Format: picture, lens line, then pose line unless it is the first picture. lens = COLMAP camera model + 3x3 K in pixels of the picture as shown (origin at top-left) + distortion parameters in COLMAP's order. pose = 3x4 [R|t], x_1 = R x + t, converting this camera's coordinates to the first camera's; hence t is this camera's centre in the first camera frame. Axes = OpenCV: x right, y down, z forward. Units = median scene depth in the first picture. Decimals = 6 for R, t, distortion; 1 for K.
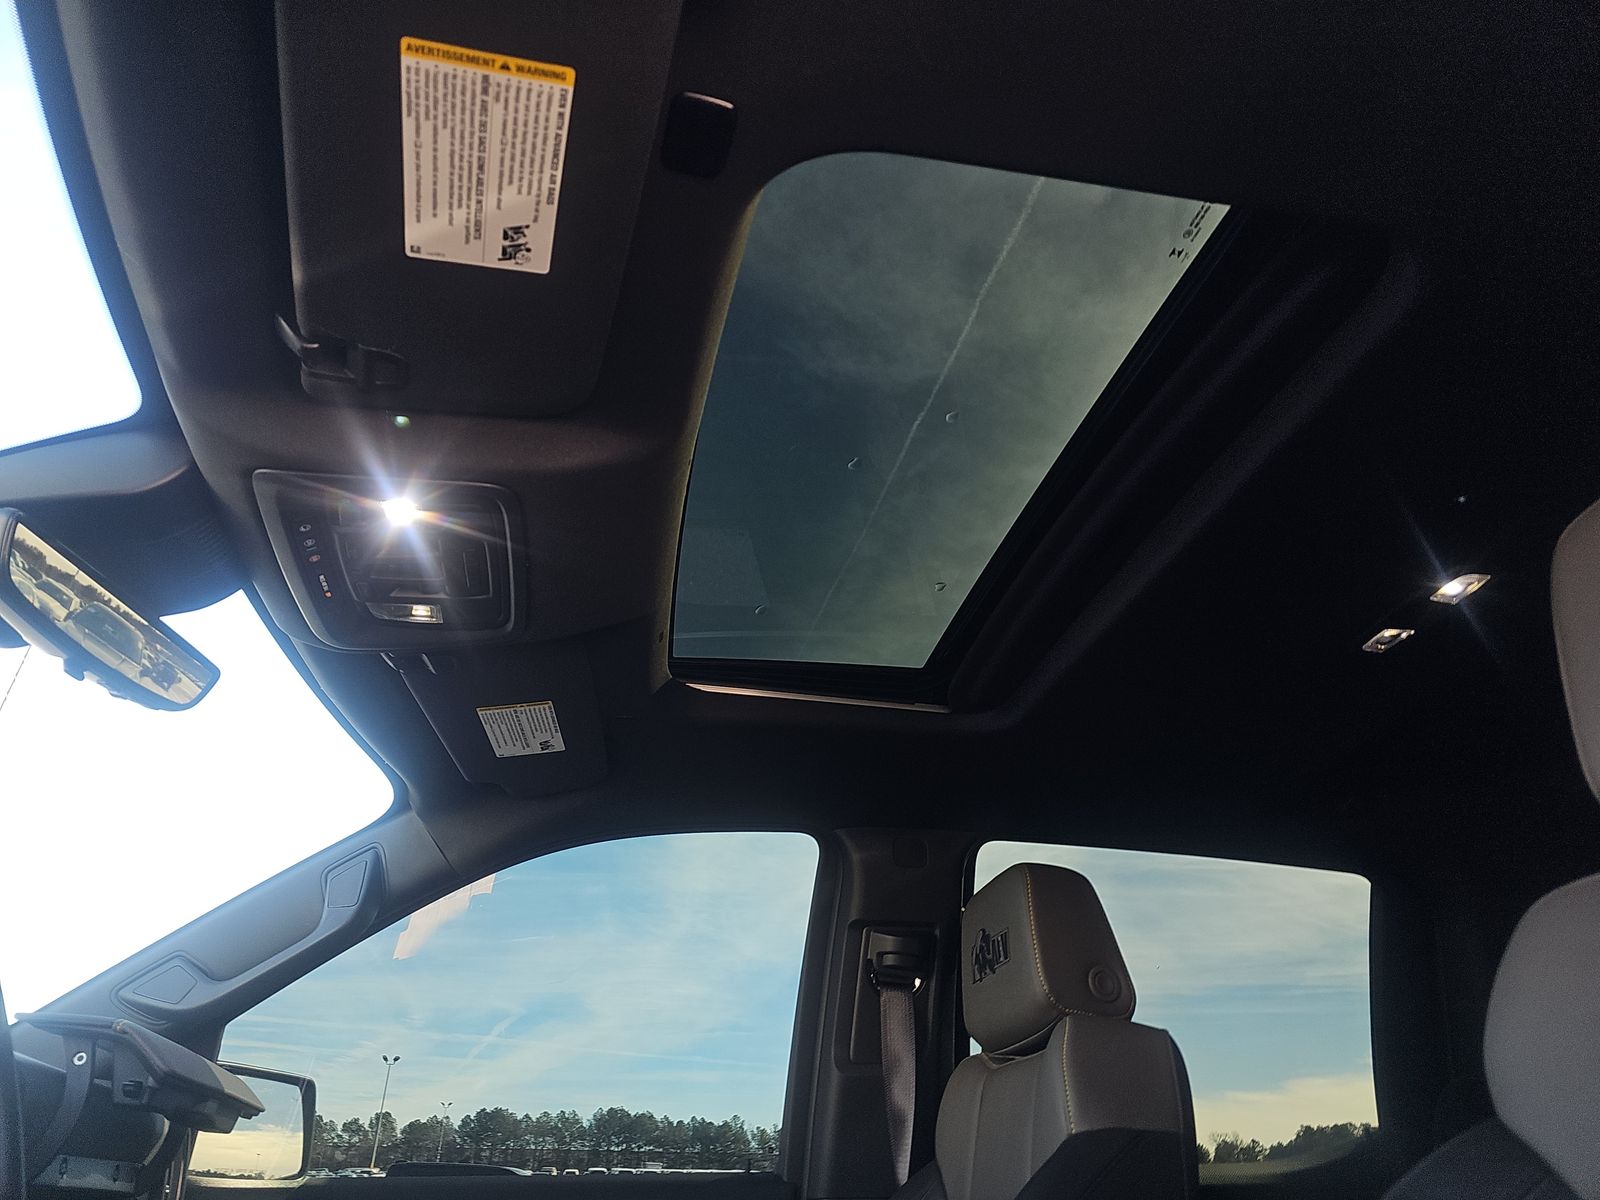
lens RADIAL K [[1087.0, 0, 800.0], [0, 1087.0, 600.0], [0, 0, 1]] dist [0.077966, -0.100133]
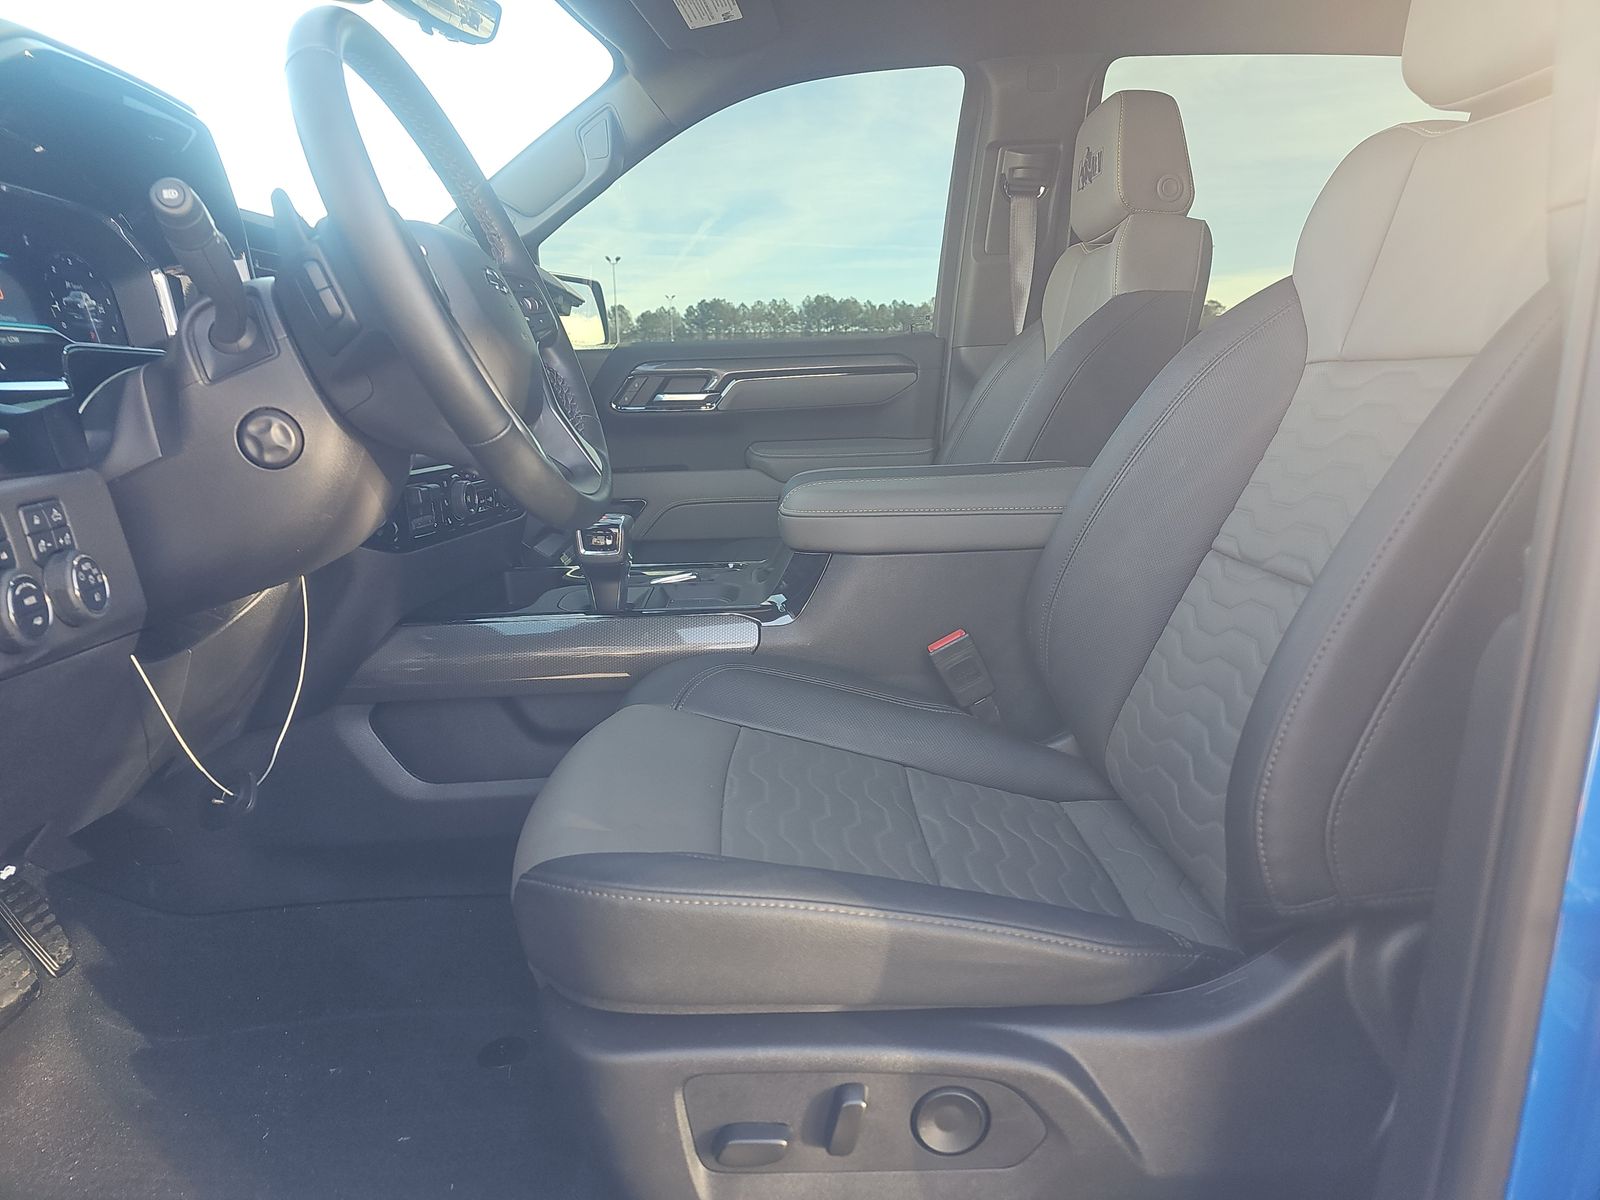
lens RADIAL K [[1087.0, 0, 800.0], [0, 1087.0, 600.0], [0, 0, 1]] dist [0.077966, -0.100133]
pose [[0.984939, 0.011150, -0.172541, 0.061082], [0.103525, 0.761235, 0.640159, -0.135851], [0.138483, -0.648380, 0.748616, -0.301511]]
